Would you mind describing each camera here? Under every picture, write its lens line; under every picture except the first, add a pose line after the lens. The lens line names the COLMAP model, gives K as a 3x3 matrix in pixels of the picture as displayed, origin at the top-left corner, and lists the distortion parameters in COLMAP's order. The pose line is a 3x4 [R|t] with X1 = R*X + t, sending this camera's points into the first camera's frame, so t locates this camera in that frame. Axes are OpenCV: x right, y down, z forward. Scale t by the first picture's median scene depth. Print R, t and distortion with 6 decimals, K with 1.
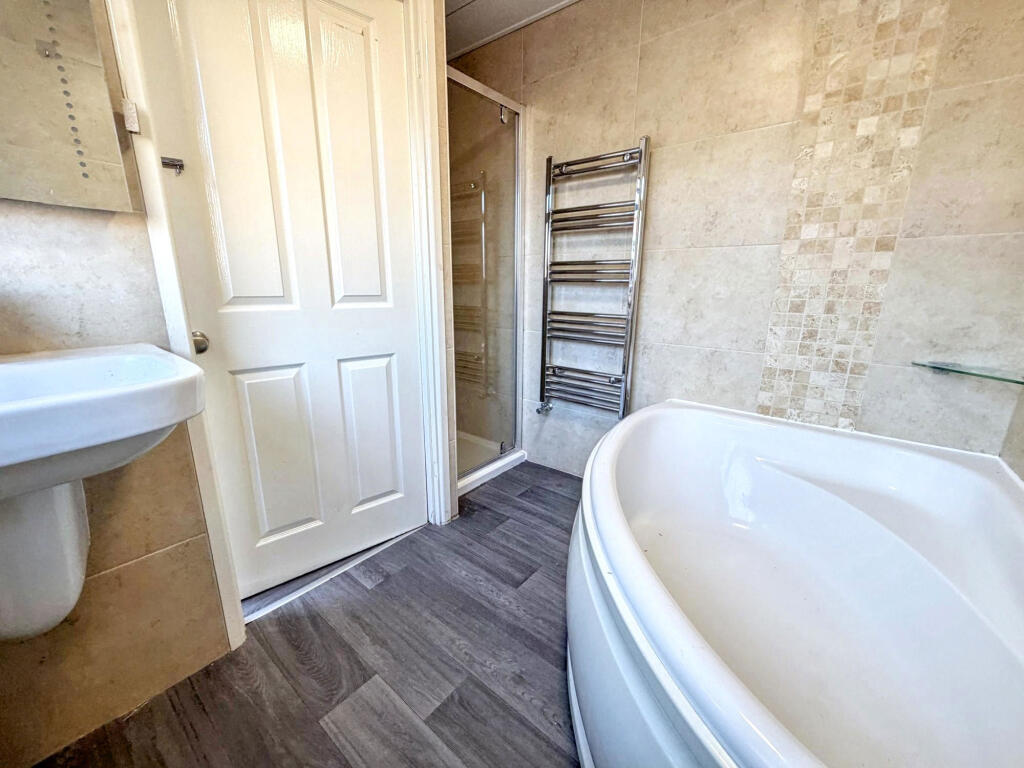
lens RADIAL K [[409.1, 0, 511.3], [0, 409.1, 383.4], [0, 0, 1]] dist [-0.001997, -0.000301]
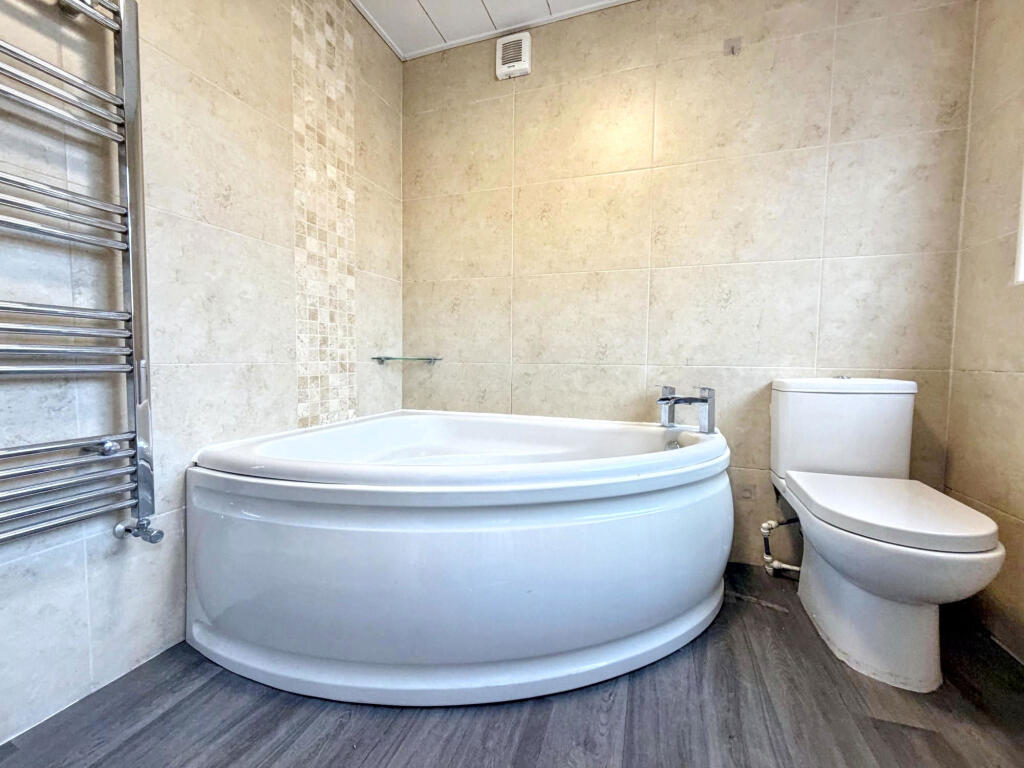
lens RADIAL K [[409.1, 0, 512.0], [0, 409.1, 384.9], [0, 0, 1]] dist [-0.001997, -0.000301]
pose [[-0.345854, -0.071005, 0.935598, -0.477184], [0.210549, 0.965830, 0.151131, -0.067679], [-0.914360, 0.249259, -0.319086, 0.946792]]
